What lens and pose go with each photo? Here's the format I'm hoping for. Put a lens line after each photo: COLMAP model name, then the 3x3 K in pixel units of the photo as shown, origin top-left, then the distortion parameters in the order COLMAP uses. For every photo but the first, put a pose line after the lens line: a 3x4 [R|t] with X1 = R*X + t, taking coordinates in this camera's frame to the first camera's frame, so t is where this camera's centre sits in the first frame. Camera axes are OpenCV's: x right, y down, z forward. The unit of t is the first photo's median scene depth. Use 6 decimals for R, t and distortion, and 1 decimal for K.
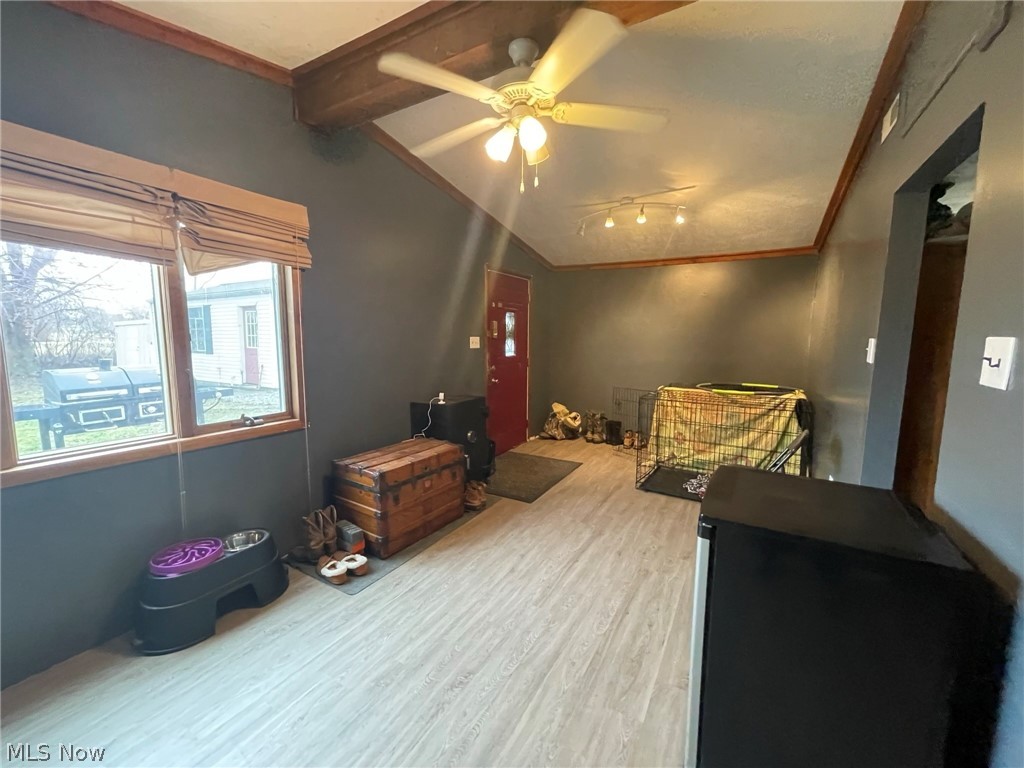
lens RADIAL K [[413.4, 0, 506.5], [0, 413.4, 381.8], [0, 0, 1]] dist [-0.005708, 0.001248]
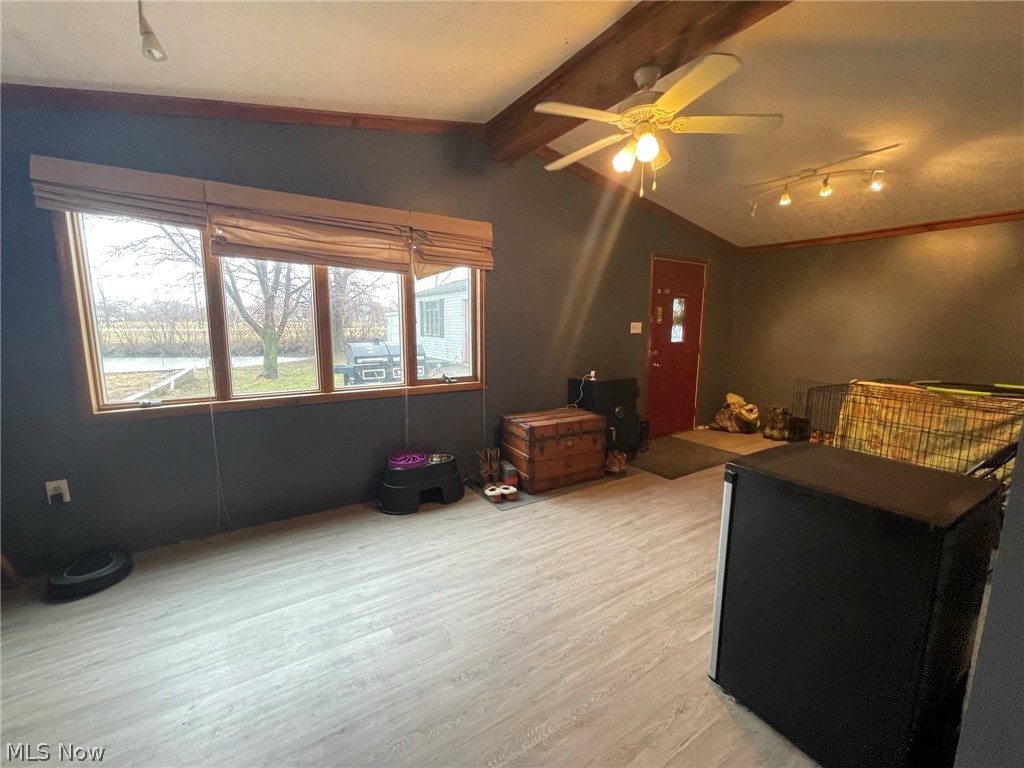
lens RADIAL K [[413.4, 0, 506.3], [0, 413.4, 380.6], [0, 0, 1]] dist [-0.005708, 0.001248]
pose [[0.886526, 0.063925, -0.458241, 0.202849], [-0.053304, 0.997926, 0.036088, 0.033652], [0.459598, -0.007567, 0.888095, -0.171891]]
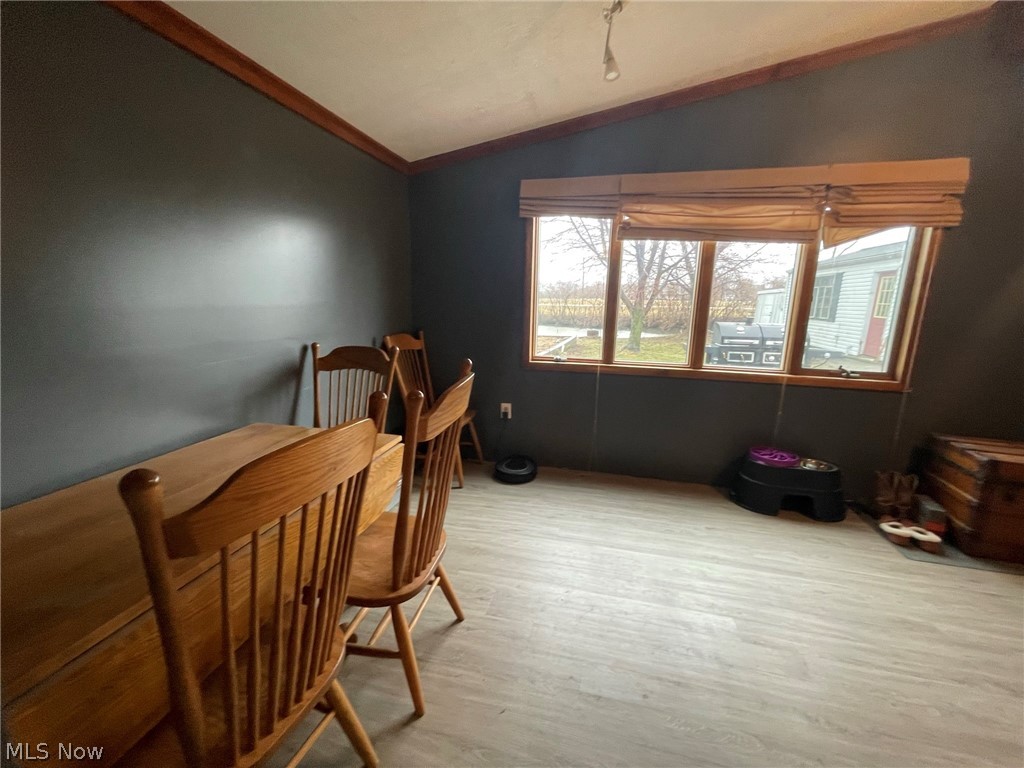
lens RADIAL K [[413.4, 0, 505.6], [0, 413.4, 380.3], [0, 0, 1]] dist [-0.005708, 0.001248]
pose [[0.273046, 0.190000, -0.943051, 0.190823], [-0.124608, 0.979029, 0.161170, 0.045224], [0.953897, 0.073505, 0.290995, -0.224052]]
